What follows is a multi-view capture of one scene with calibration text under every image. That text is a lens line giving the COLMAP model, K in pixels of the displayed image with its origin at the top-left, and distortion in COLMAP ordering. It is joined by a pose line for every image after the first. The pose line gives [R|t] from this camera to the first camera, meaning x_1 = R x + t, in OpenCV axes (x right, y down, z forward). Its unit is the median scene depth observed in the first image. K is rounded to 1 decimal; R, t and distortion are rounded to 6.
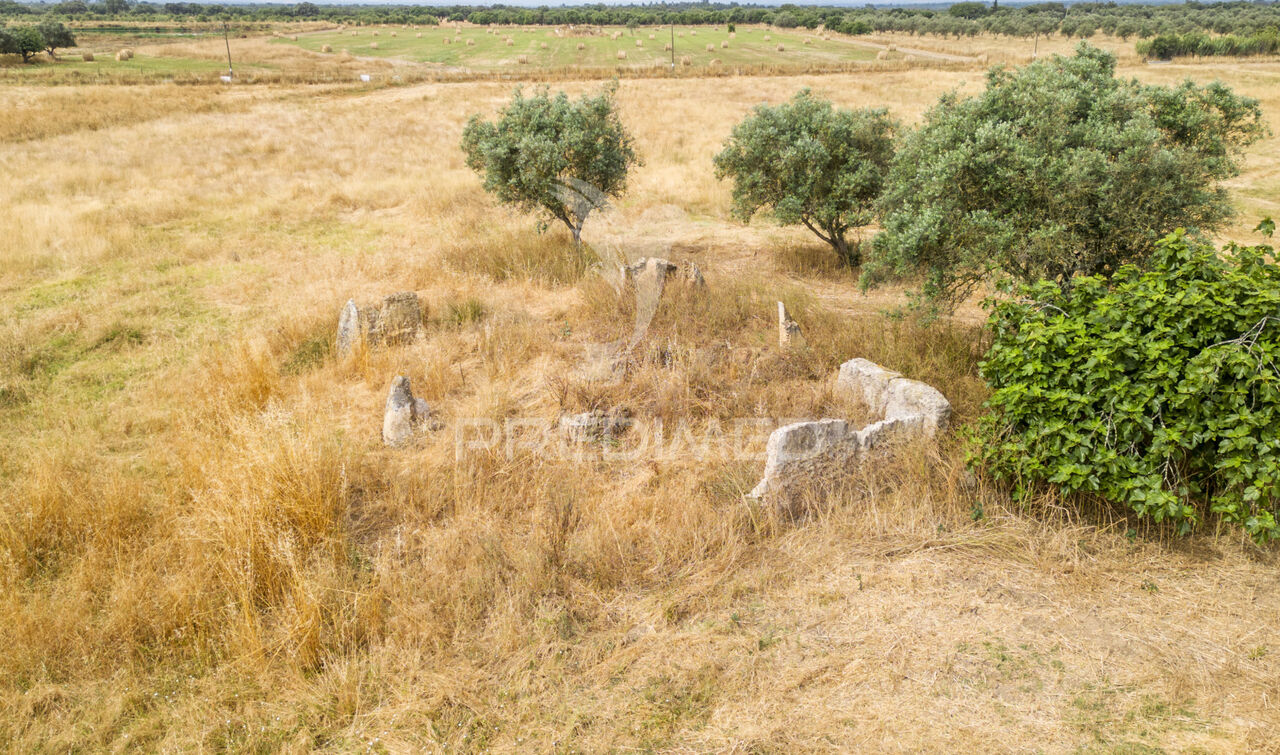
lens RADIAL K [[887.5, 0, 609.6], [0, 887.5, 360.4], [0, 0, 1]] dist [0.042474, 0.001450]
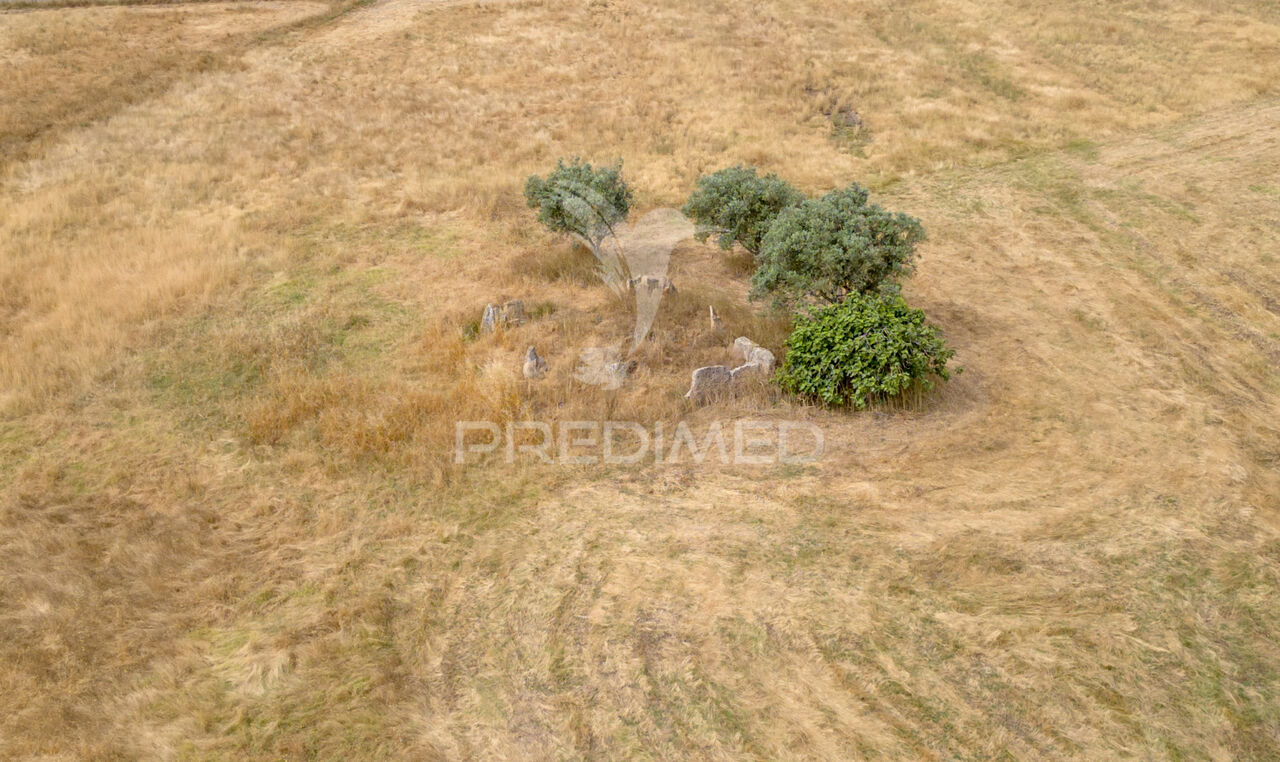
lens RADIAL K [[887.5, 0, 635.5], [0, 887.5, 378.7], [0, 0, 1]] dist [0.042474, 0.001450]
pose [[0.999170, -0.002360, 0.040657, -0.080756], [-0.000819, 0.996953, 0.078003, -0.089388], [-0.040717, -0.077972, 0.996124, -1.452849]]
